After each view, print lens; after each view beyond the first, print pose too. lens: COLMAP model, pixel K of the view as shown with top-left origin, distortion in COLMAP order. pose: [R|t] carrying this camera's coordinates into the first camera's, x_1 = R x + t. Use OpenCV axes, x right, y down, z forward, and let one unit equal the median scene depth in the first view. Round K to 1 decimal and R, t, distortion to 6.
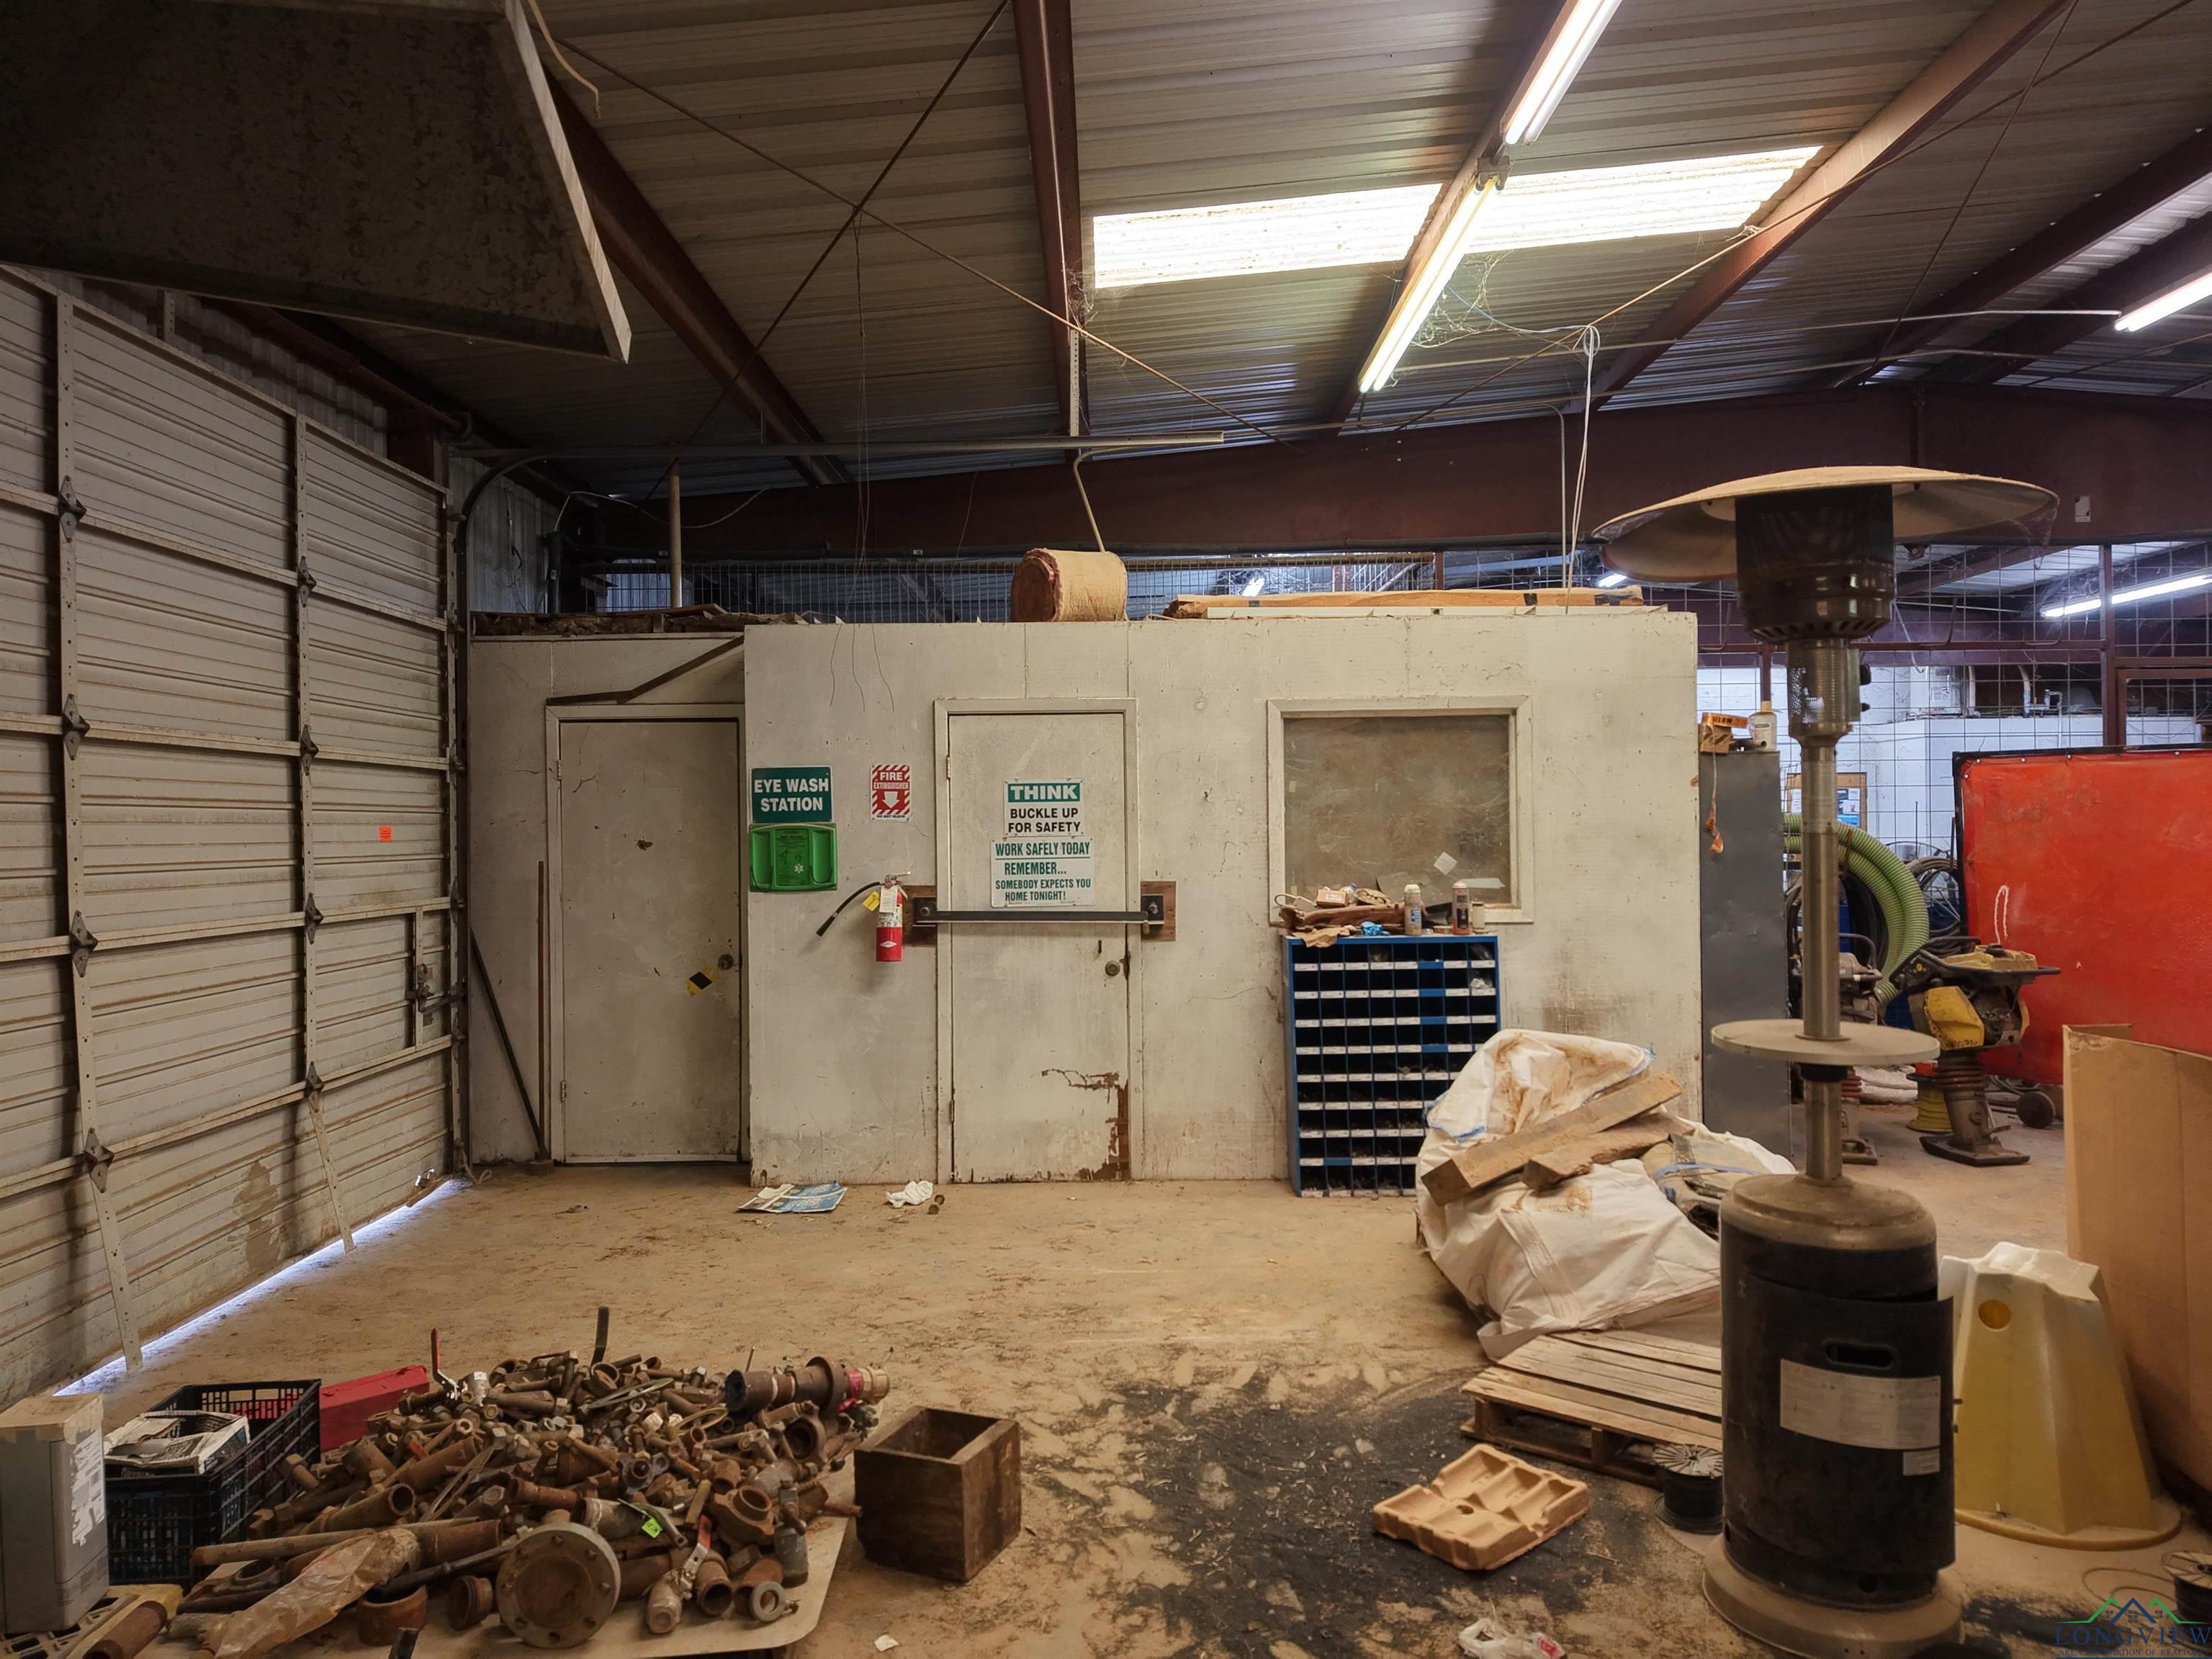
lens RADIAL K [[1469.2, 0, 1112.1], [0, 1469.2, 821.4], [0, 0, 1]] dist [0.017673, -0.016301]
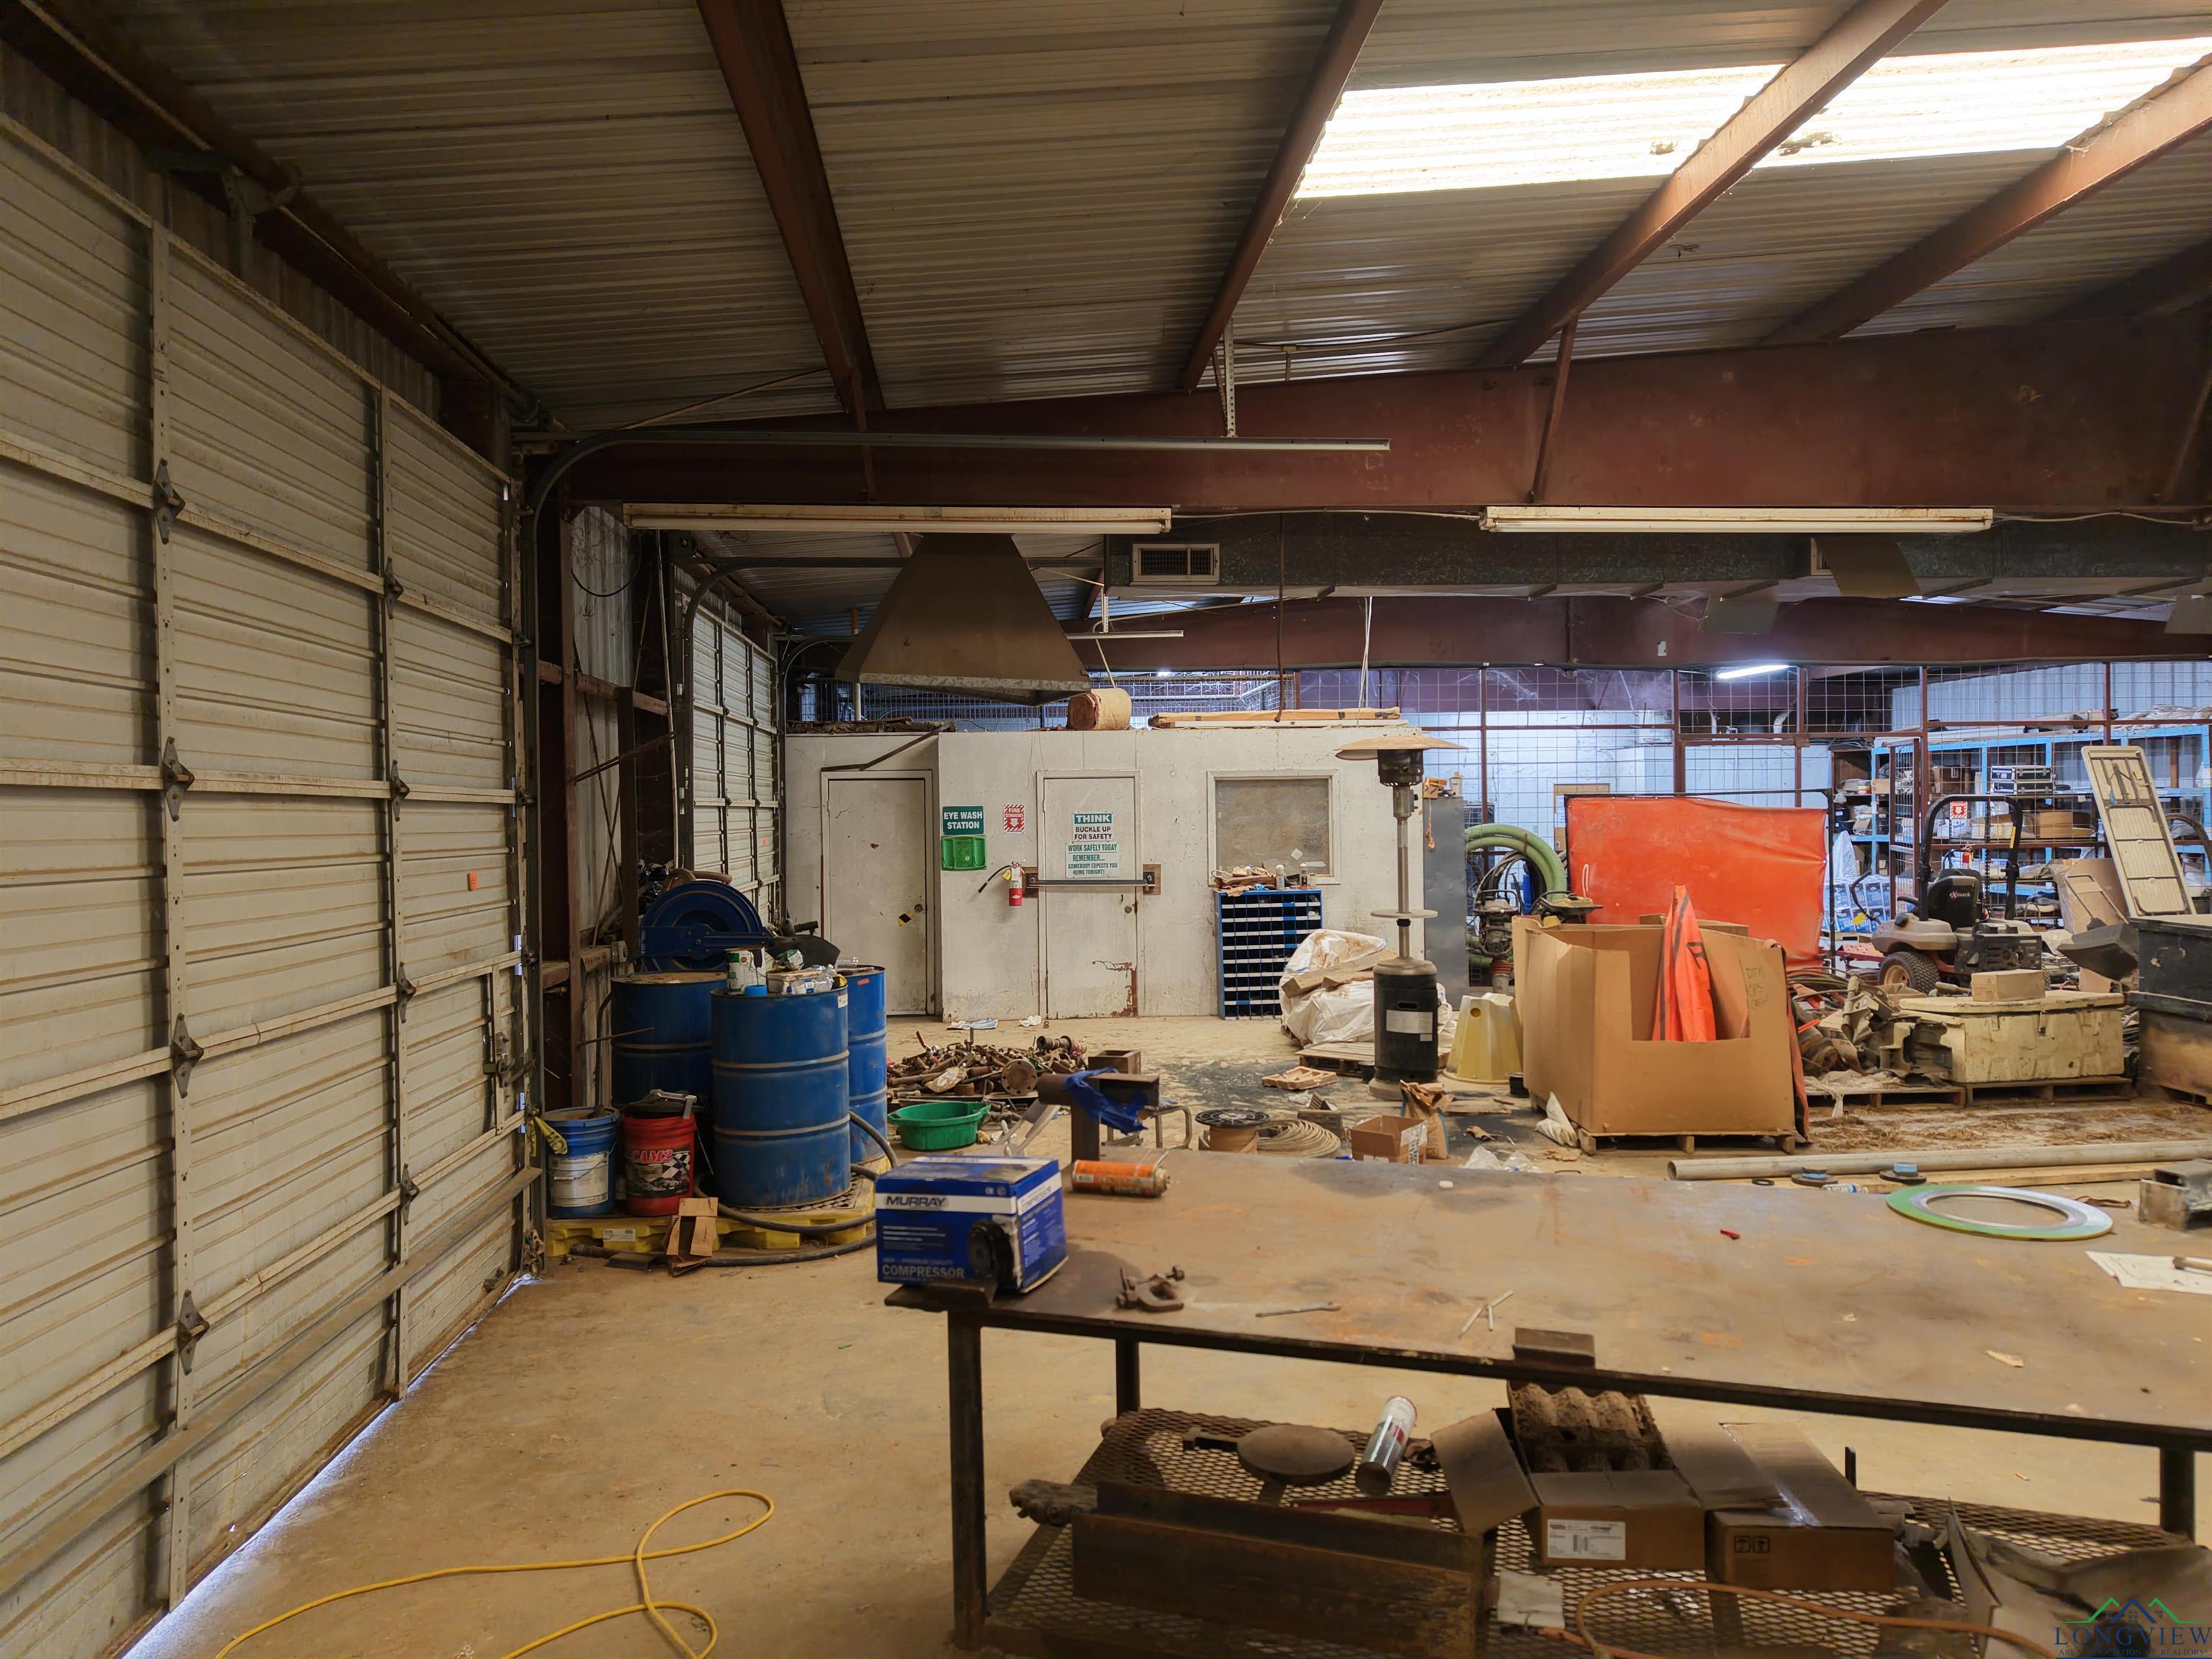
lens RADIAL K [[1469.2, 0, 1106.7], [0, 1469.2, 826.8], [0, 0, 1]] dist [0.017673, -0.016301]
pose [[0.997135, -0.002905, 0.075581, -0.177025], [0.001906, 0.999910, 0.013277, -0.035081], [-0.075612, -0.013095, 0.997051, -0.949955]]
